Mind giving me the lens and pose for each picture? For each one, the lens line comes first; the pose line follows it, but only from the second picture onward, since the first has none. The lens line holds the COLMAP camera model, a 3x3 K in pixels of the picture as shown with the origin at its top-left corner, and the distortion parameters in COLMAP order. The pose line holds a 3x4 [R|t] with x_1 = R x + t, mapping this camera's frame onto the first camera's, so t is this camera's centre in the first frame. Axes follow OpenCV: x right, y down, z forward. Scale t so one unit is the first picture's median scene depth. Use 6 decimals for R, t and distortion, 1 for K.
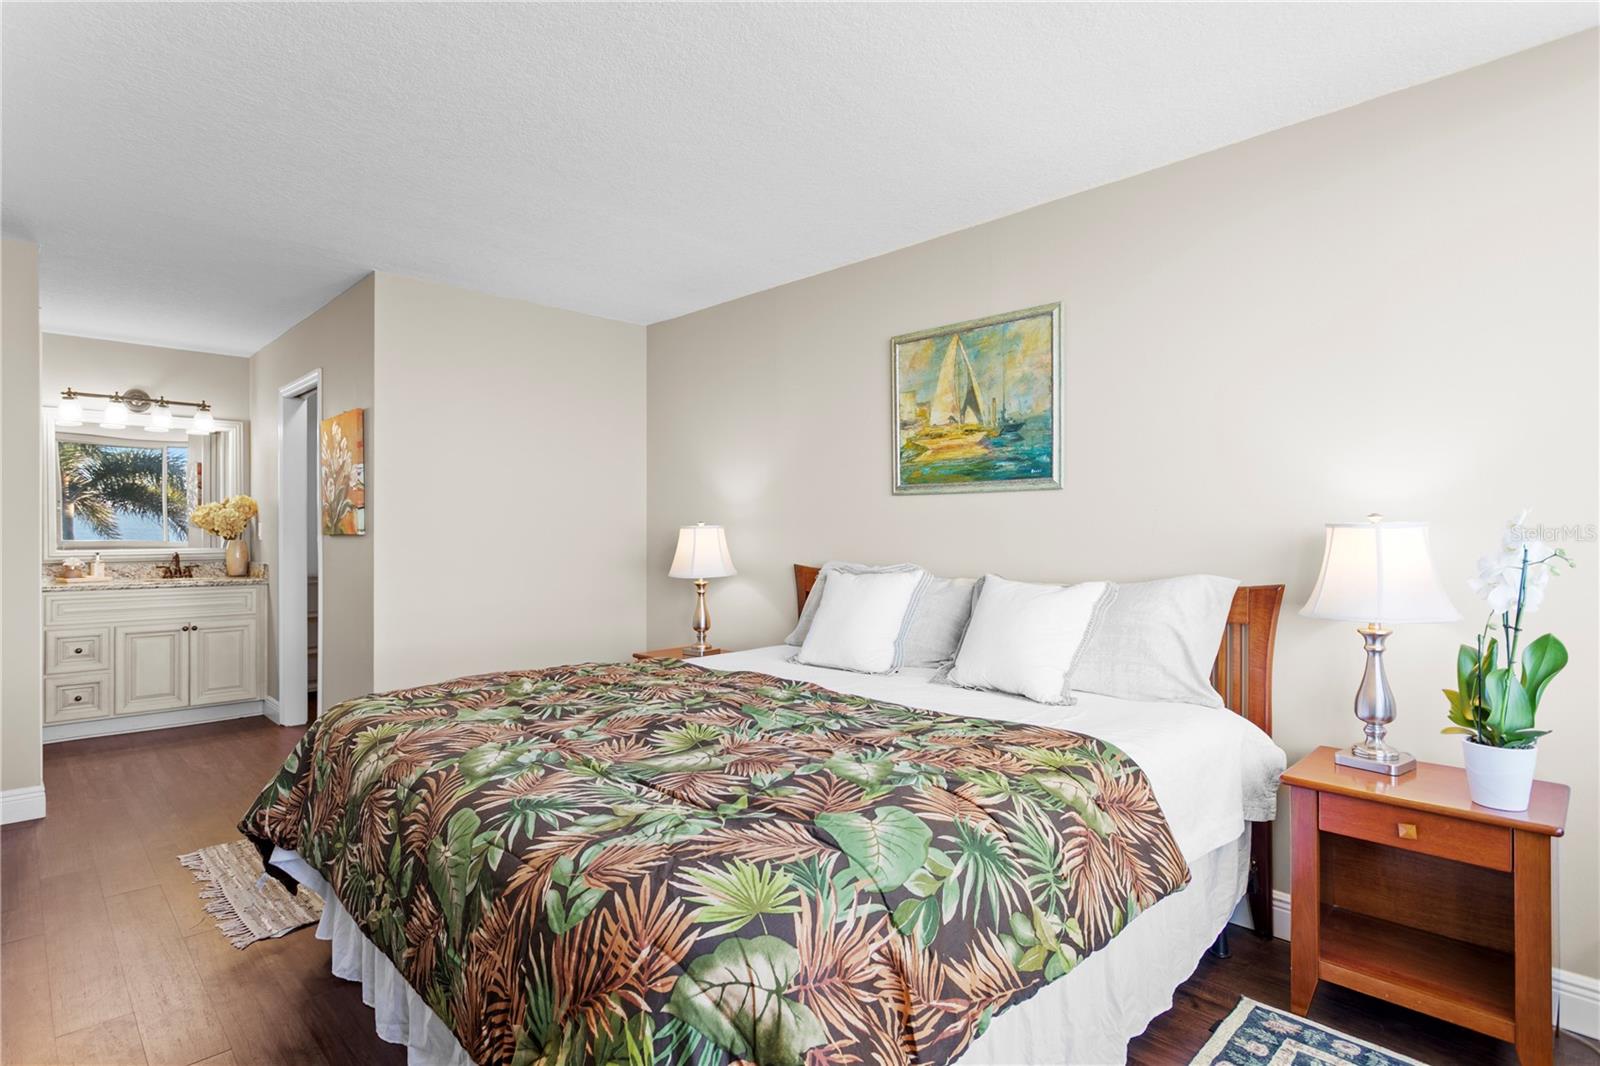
lens RADIAL K [[814.2, 0, 800.0], [0, 814.2, 533.0], [0, 0, 1]] dist [-0.016329, 0.011535]
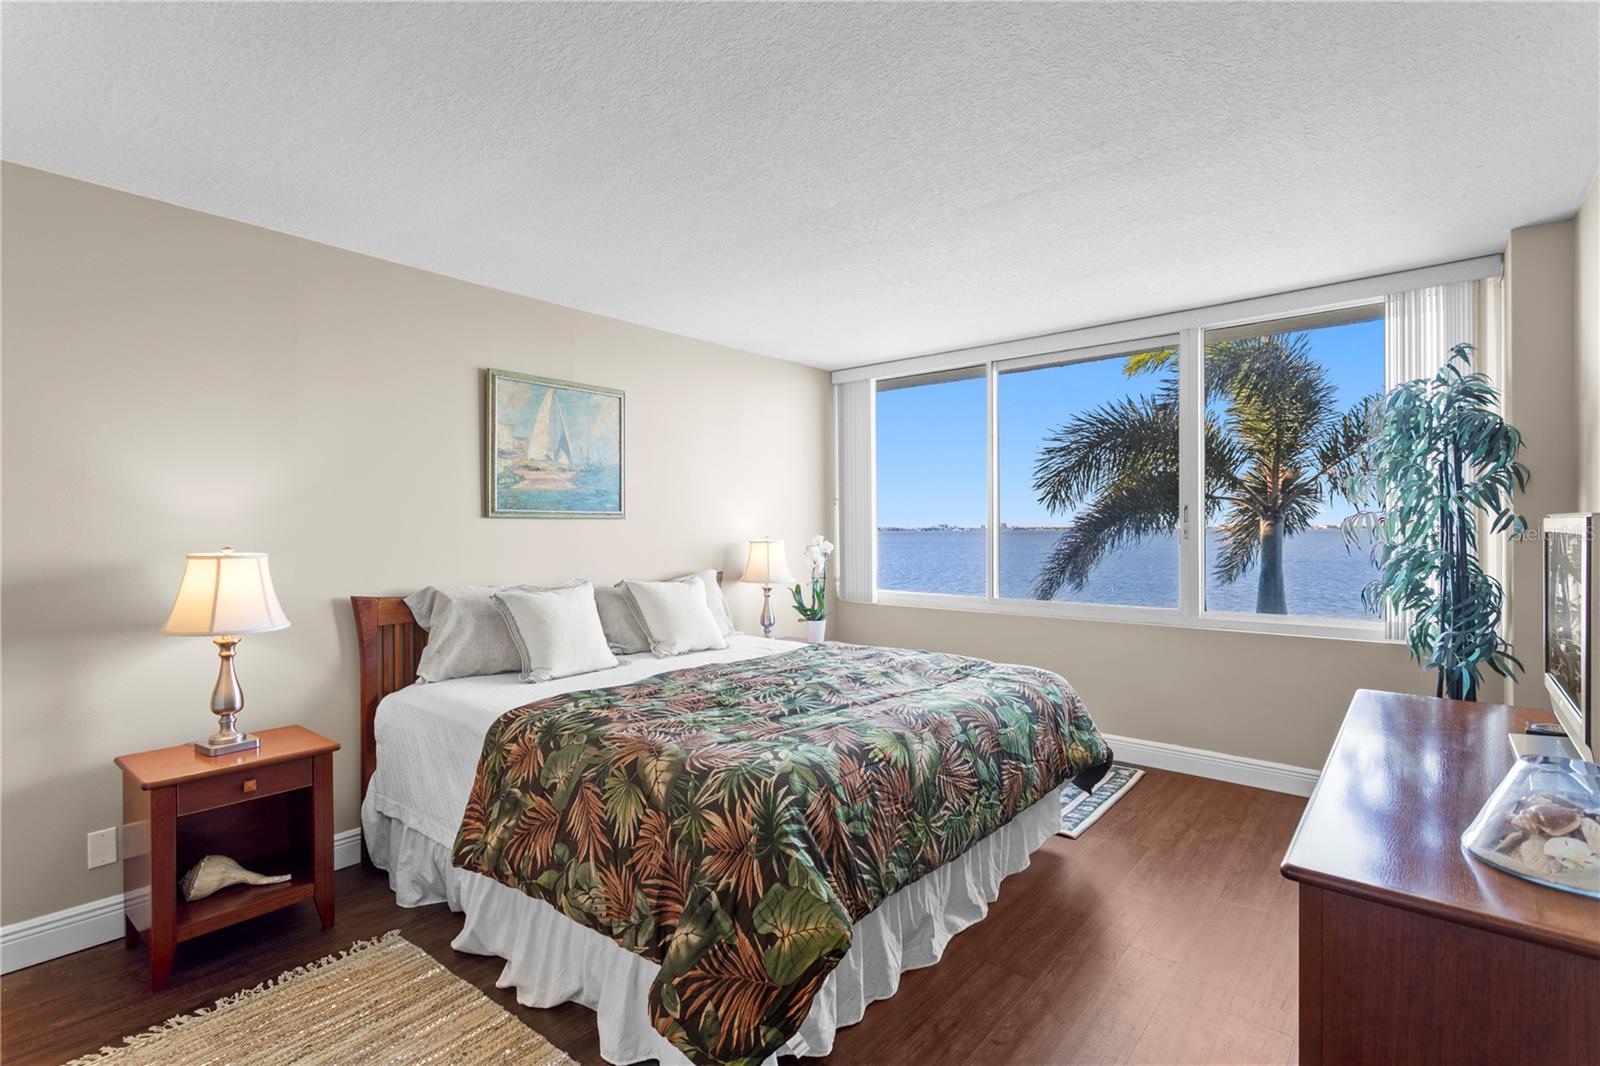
lens RADIAL K [[767.6, 0, 768.4], [0, 767.6, 524.4], [0, 0, 1]] dist [0.003135, 0.002422]
pose [[-0.081728, 0.002716, 0.996651, -1.000016], [0.006719, 0.999975, -0.002174, -0.036163], [-0.996632, 0.006519, -0.081744, 0.787895]]
